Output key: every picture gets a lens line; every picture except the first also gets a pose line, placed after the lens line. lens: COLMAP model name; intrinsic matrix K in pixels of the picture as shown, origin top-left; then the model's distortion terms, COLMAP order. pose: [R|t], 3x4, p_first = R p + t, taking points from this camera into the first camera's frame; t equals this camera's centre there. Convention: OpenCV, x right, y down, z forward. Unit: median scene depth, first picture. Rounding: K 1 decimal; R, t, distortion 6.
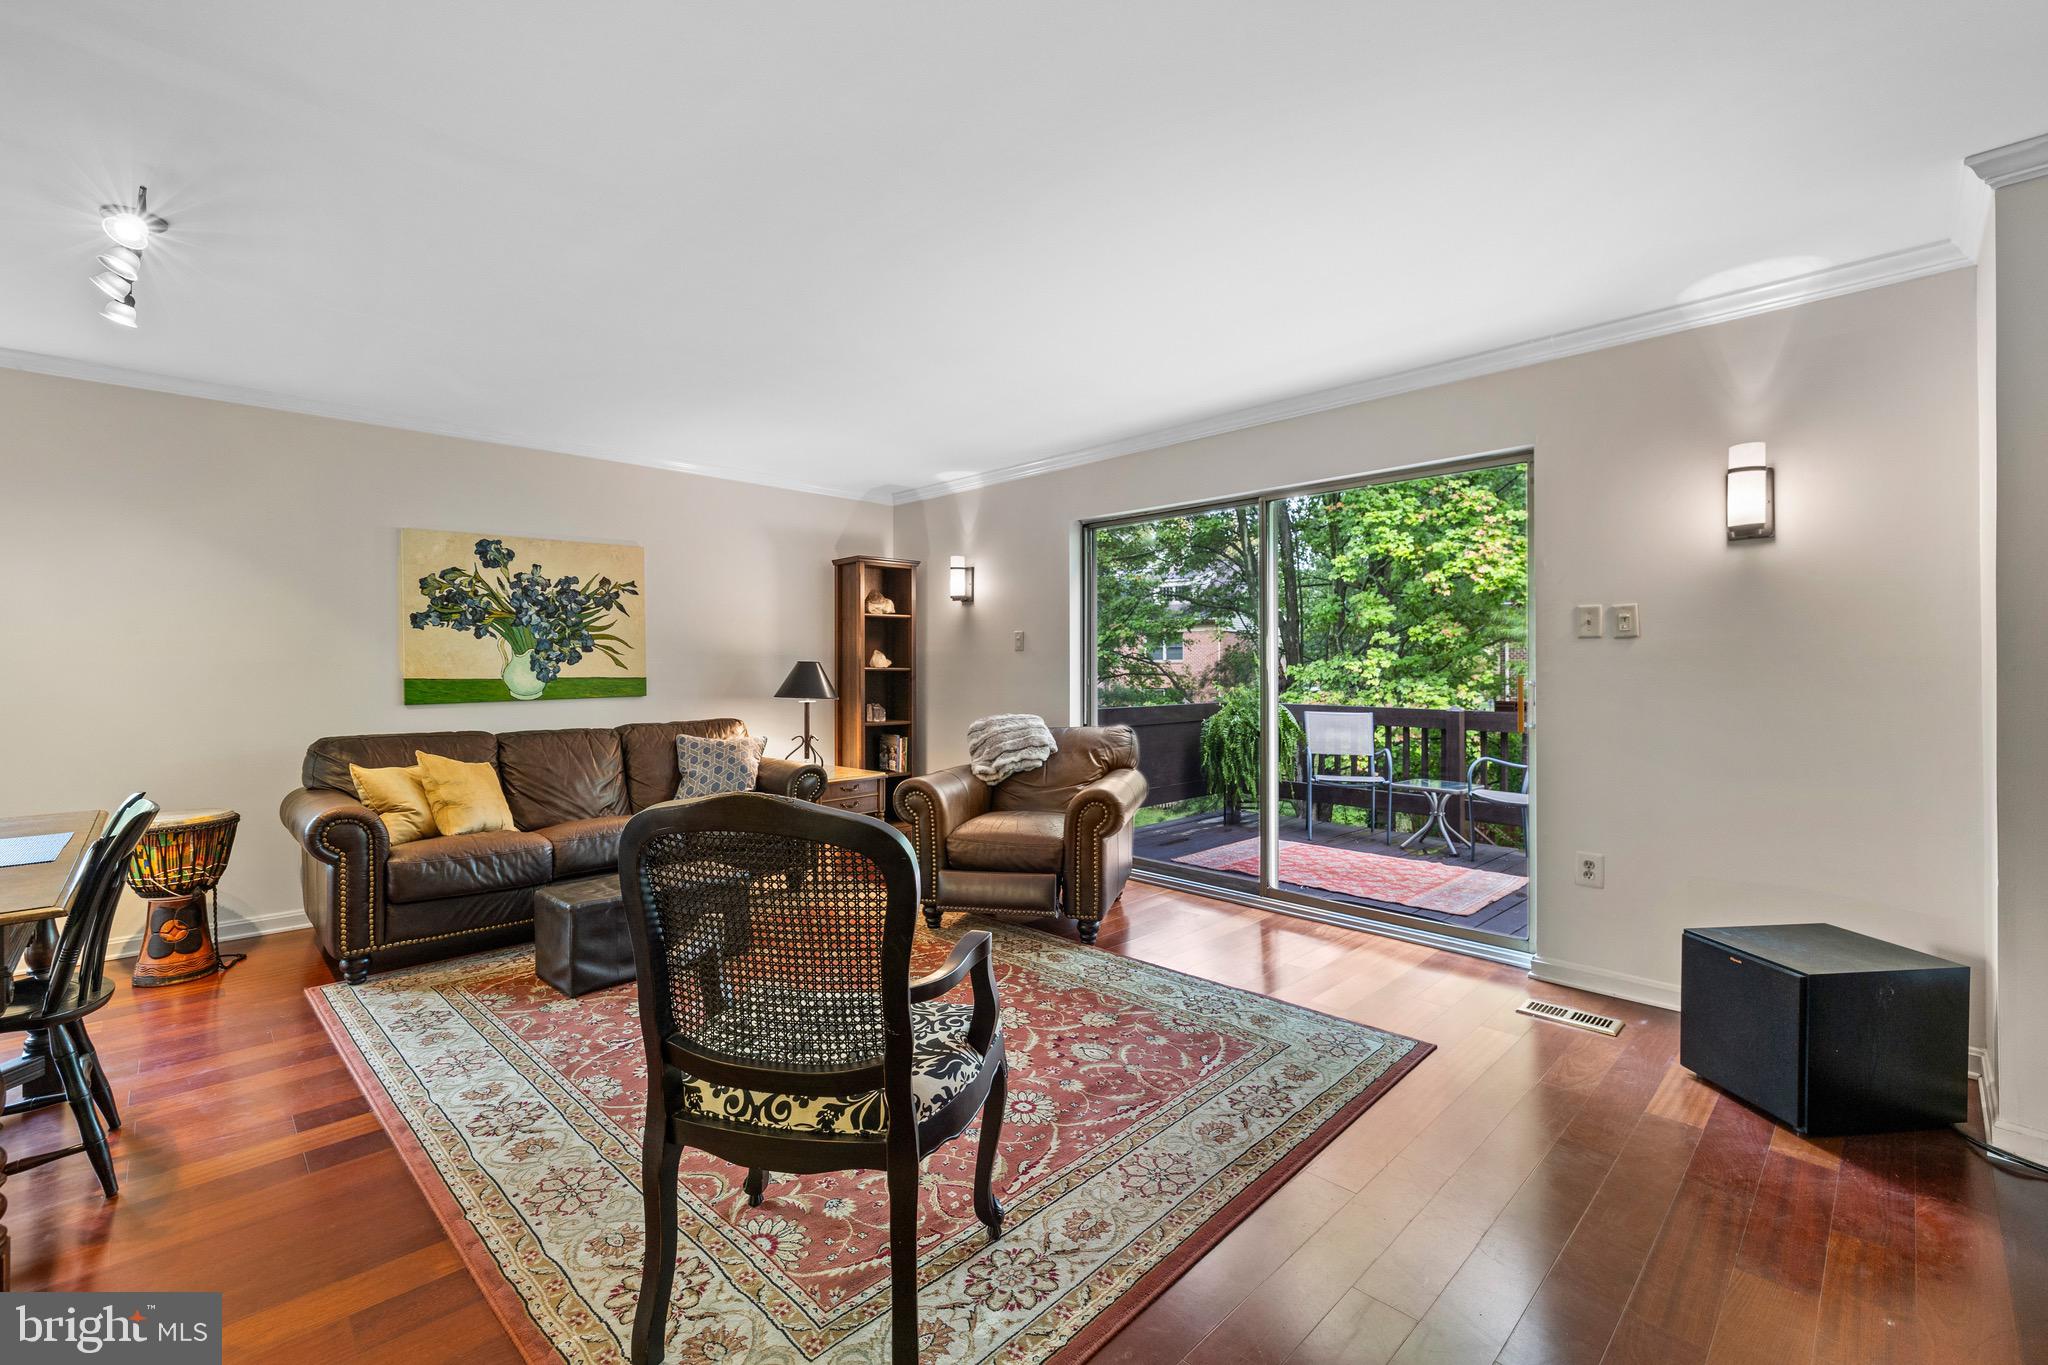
lens RADIAL K [[869.8, 0, 1014.9], [0, 869.8, 661.0], [0, 0, 1]] dist [0.000718, -0.000143]
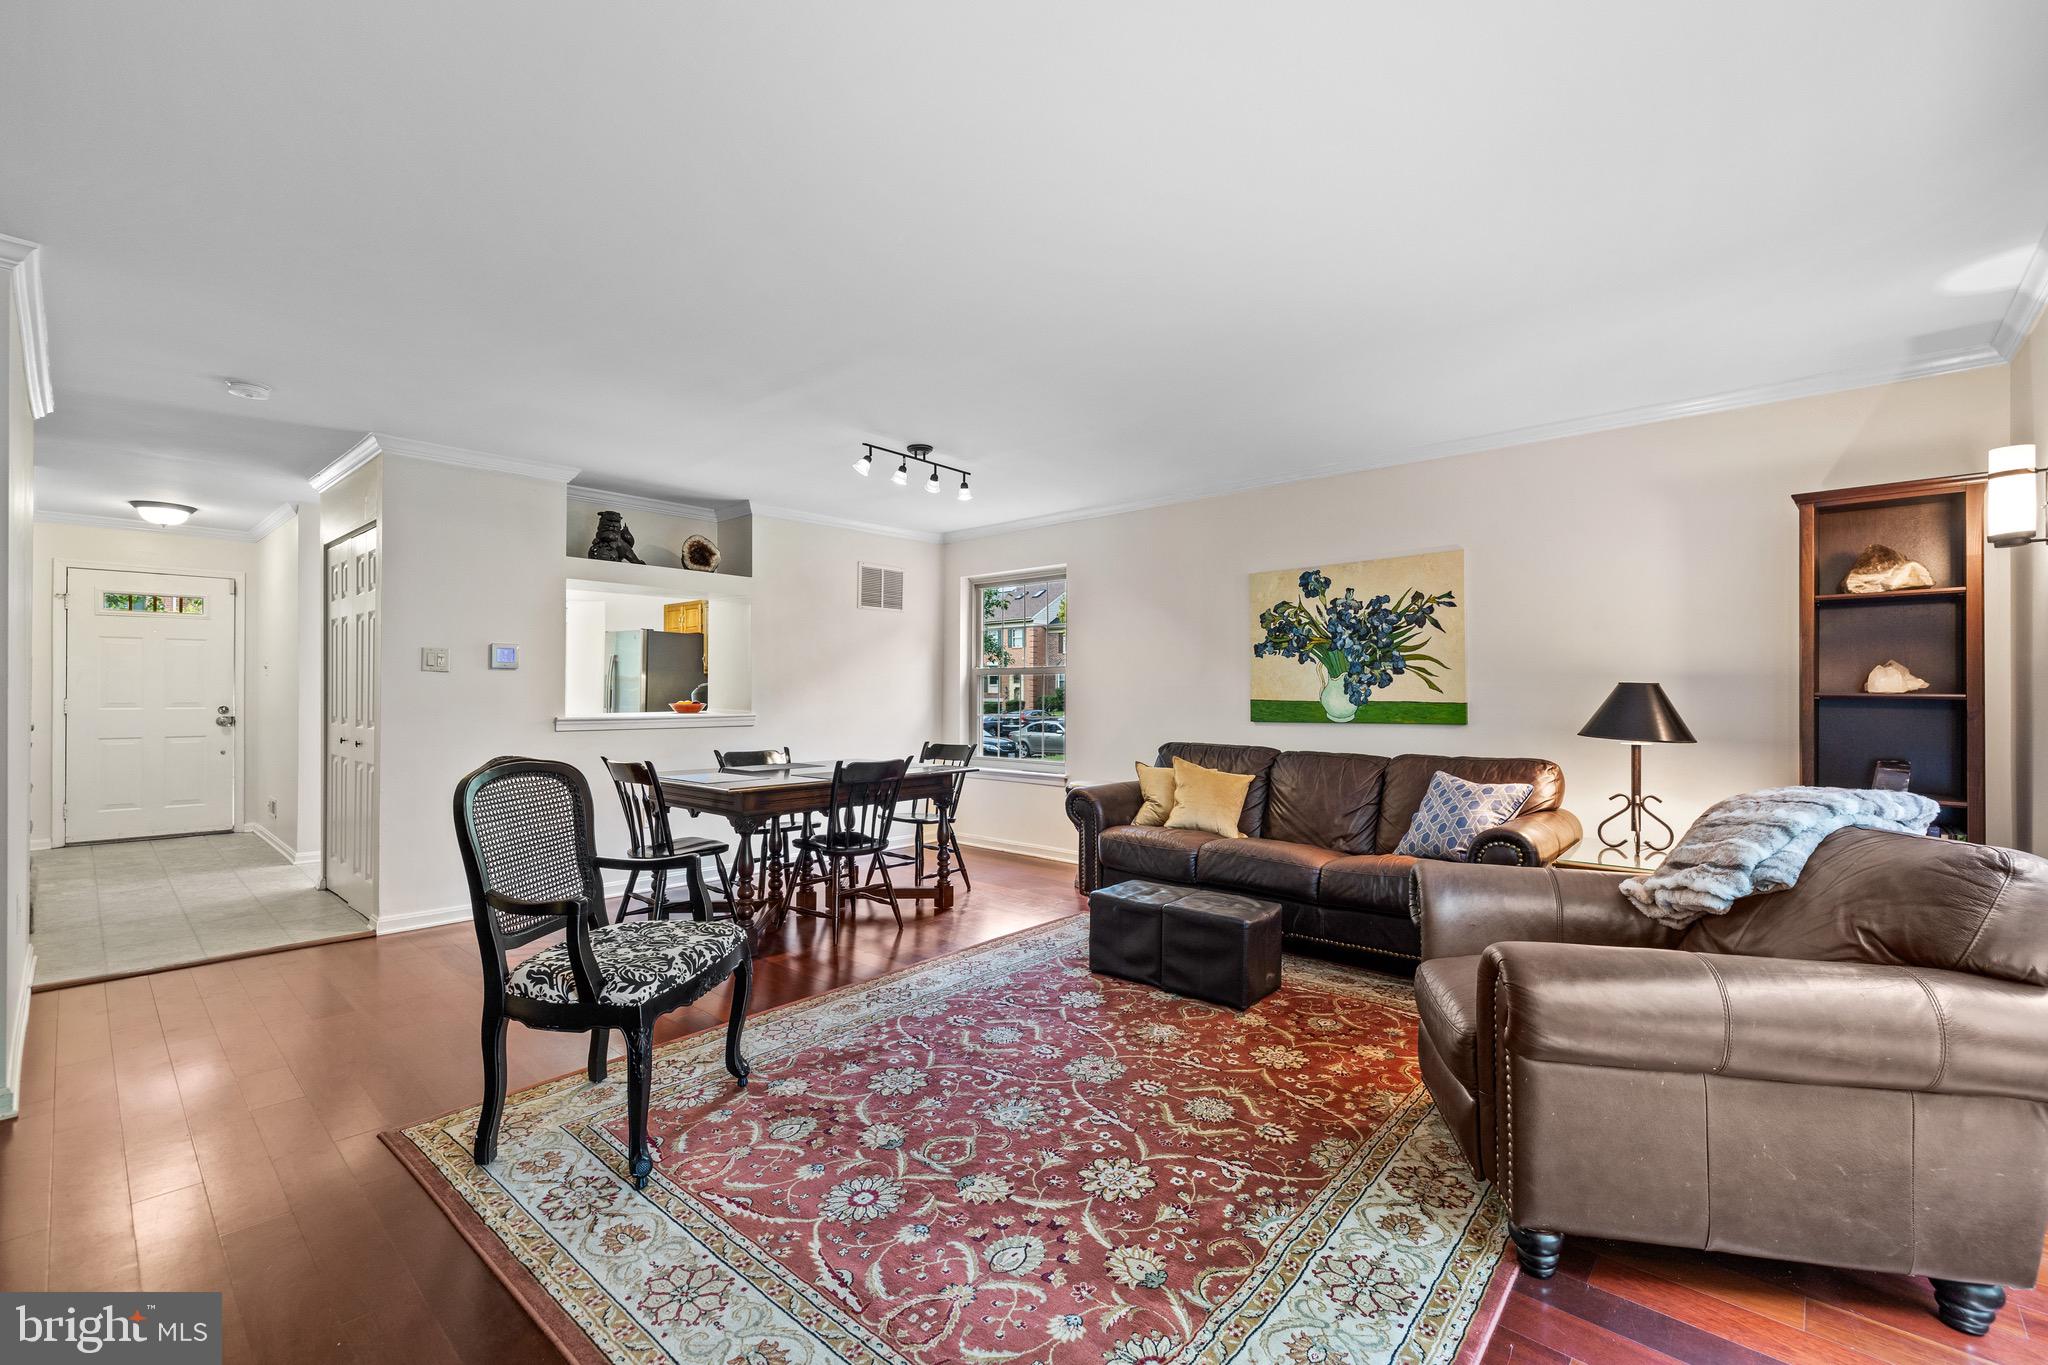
lens RADIAL K [[876.9, 0, 1004.5], [0, 876.9, 688.3], [0, 0, 1]] dist [-0.000303, -0.000081]
pose [[0.045270, -0.000716, -0.998975, 0.455158], [0.003617, 0.999993, -0.000553, 0.004087], [0.998968, -0.003588, 0.045272, 0.566927]]
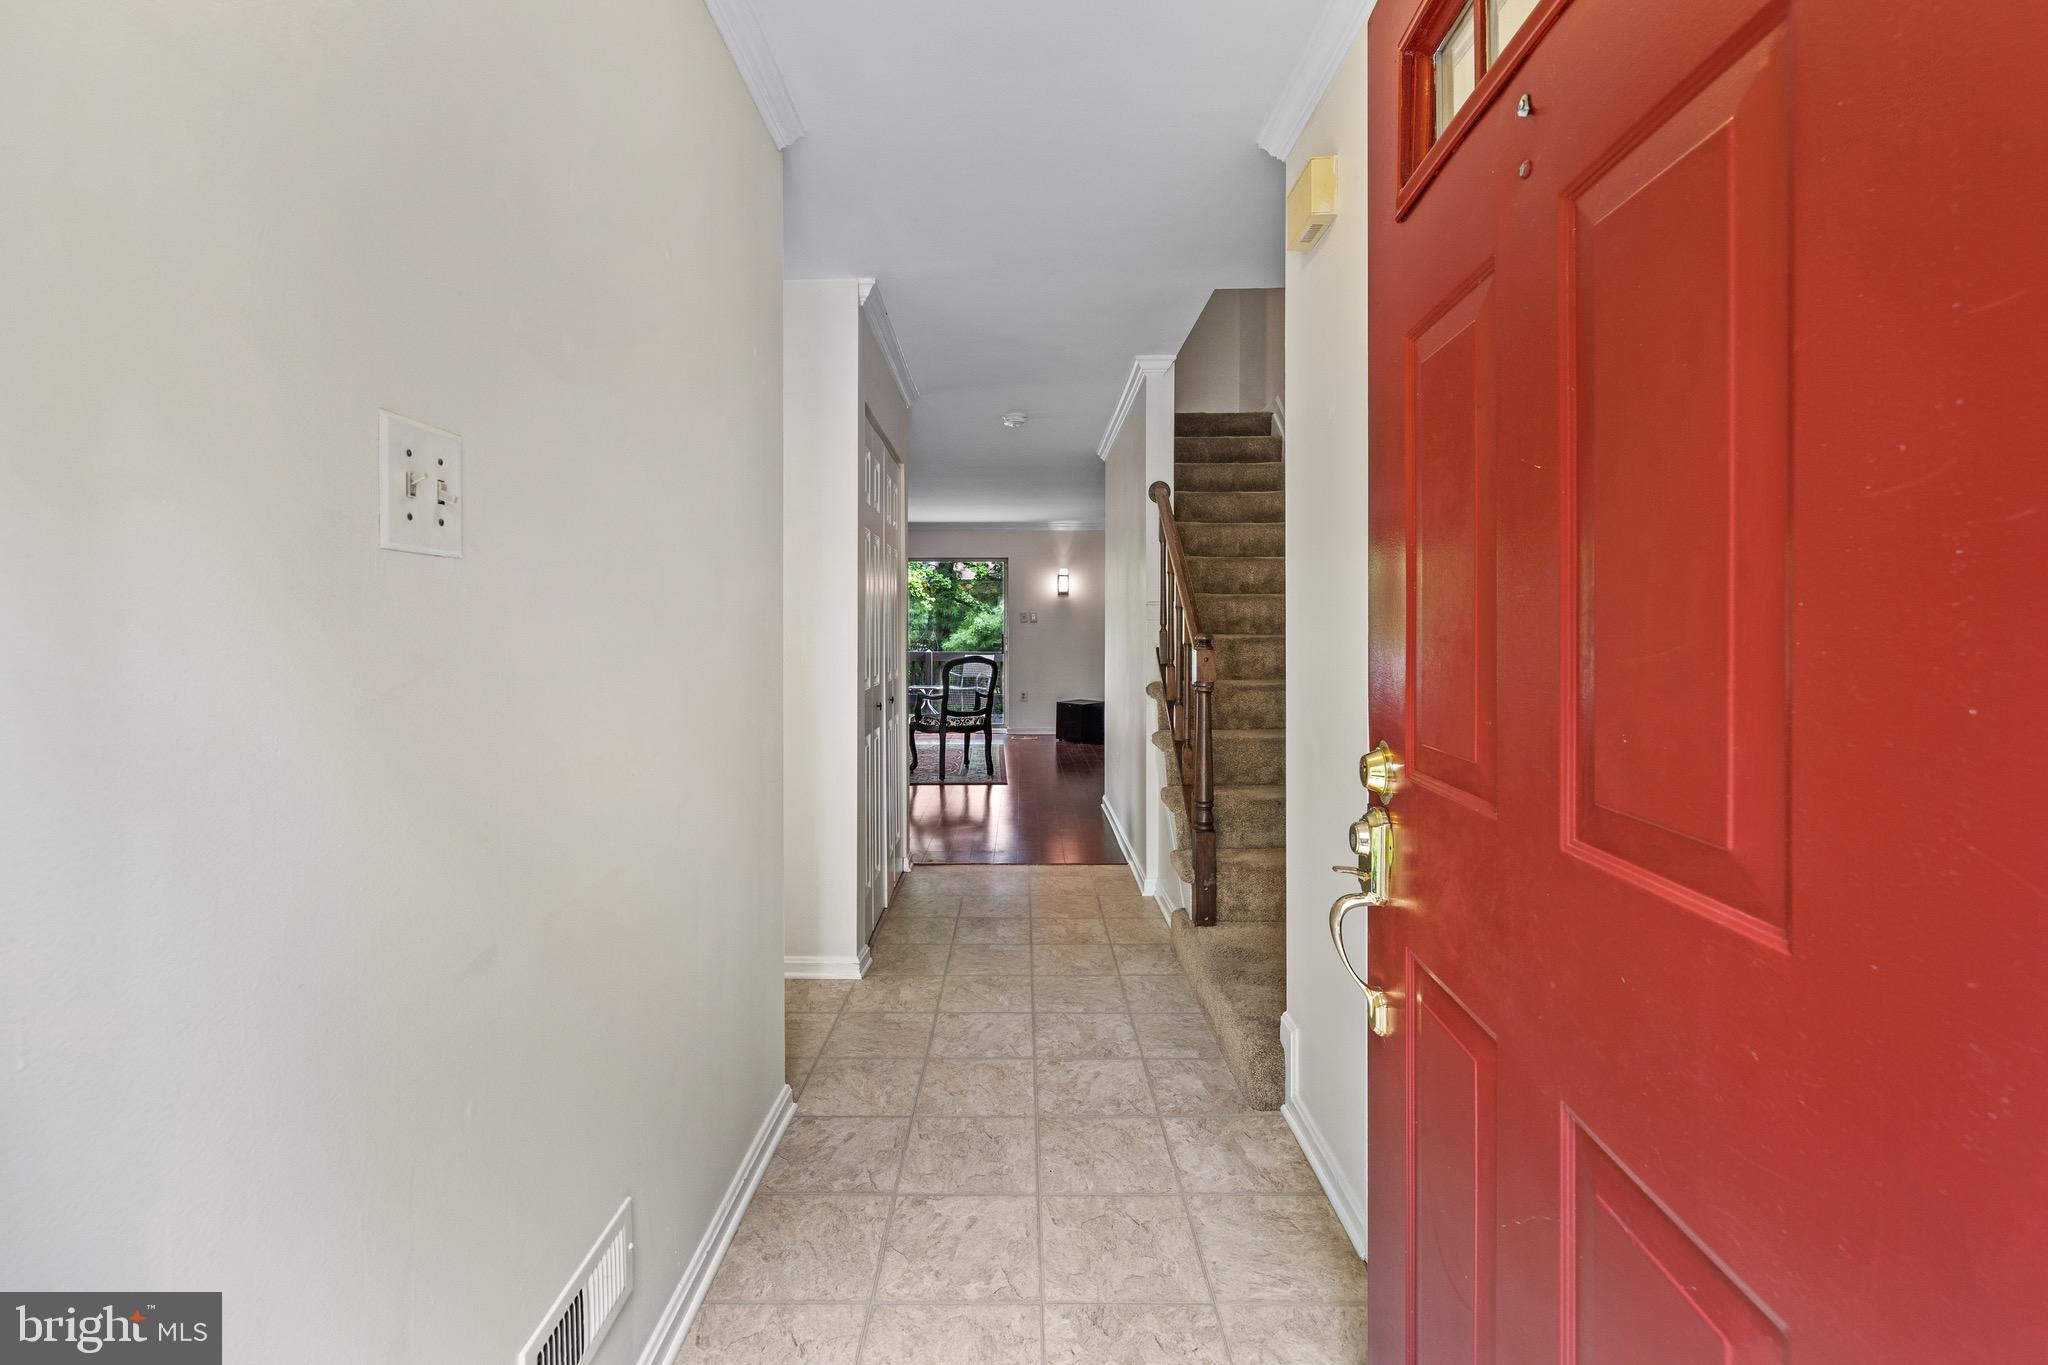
lens RADIAL K [[880.6, 0, 1012.1], [0, 880.6, 650.6], [0, 0, 1]] dist [0.002534, 0.000461]
pose [[0.704058, -0.015202, 0.709980, -1.128063], [-0.007057, 0.999572, 0.028400, -0.012256], [-0.710108, -0.025006, 0.703649, -0.836173]]
